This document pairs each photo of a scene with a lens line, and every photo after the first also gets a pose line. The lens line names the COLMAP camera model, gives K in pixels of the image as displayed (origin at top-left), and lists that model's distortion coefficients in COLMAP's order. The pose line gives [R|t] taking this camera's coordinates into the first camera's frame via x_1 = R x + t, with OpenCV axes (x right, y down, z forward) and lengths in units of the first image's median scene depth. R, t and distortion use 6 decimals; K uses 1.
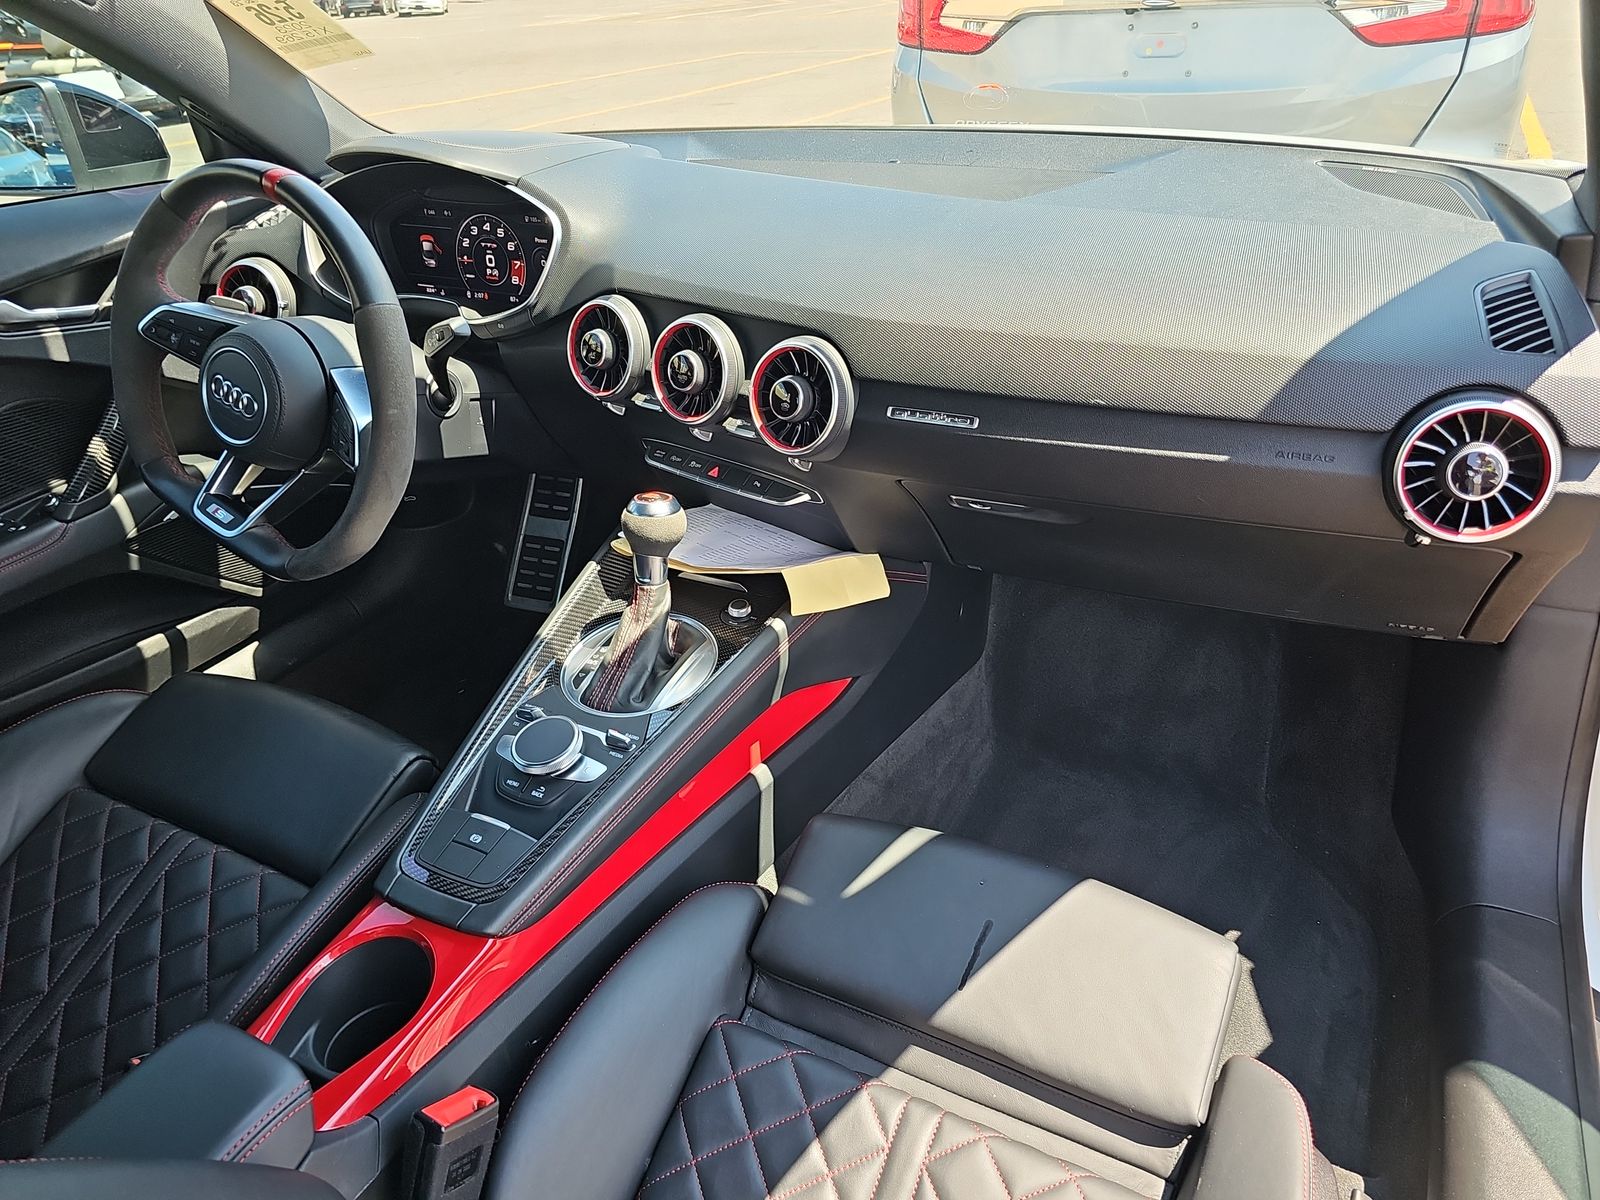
lens RADIAL K [[1067.8, 0, 803.6], [0, 1067.8, 597.8], [0, 0, 1]] dist [0.033820, -0.035571]
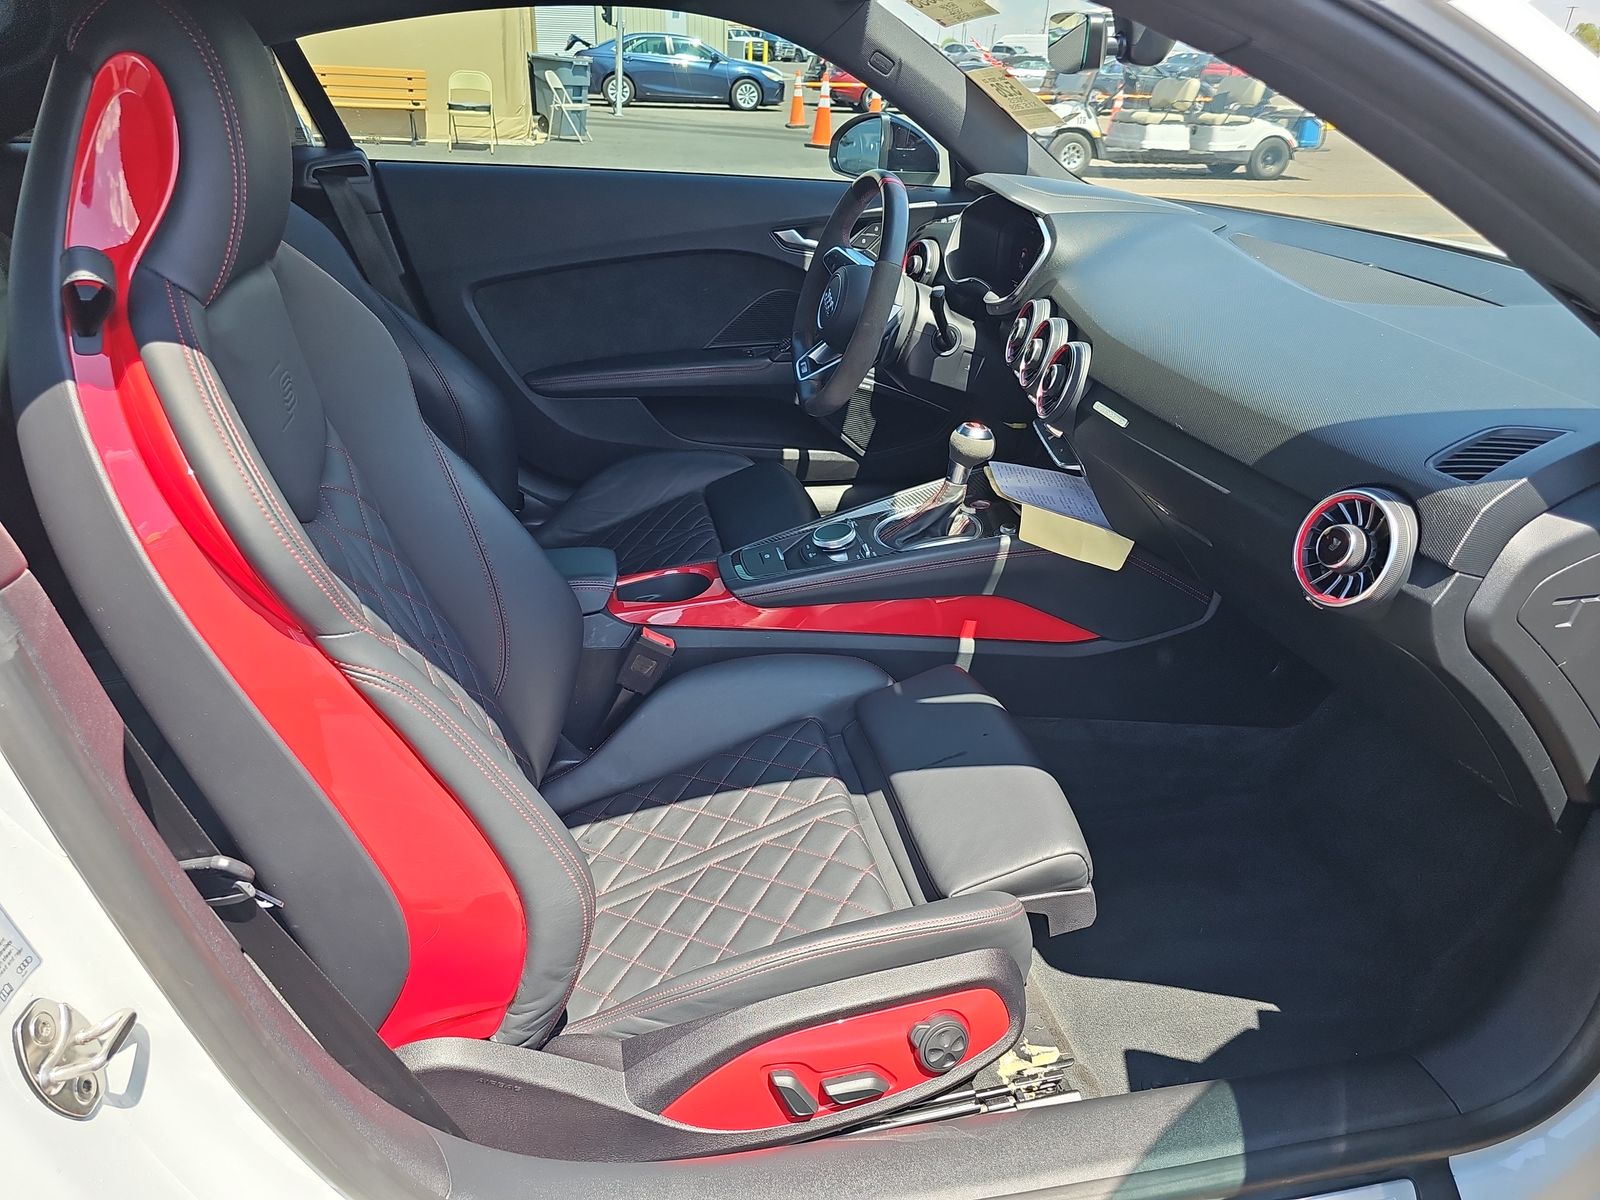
lens RADIAL K [[1067.8, 0, 805.8], [0, 1067.8, 605.2], [0, 0, 1]] dist [0.033820, -0.035571]
pose [[0.632246, 0.413863, -0.654968, 0.686412], [-0.445462, 0.885850, 0.129745, 0.033403], [0.633900, 0.209733, 0.744435, -0.171123]]
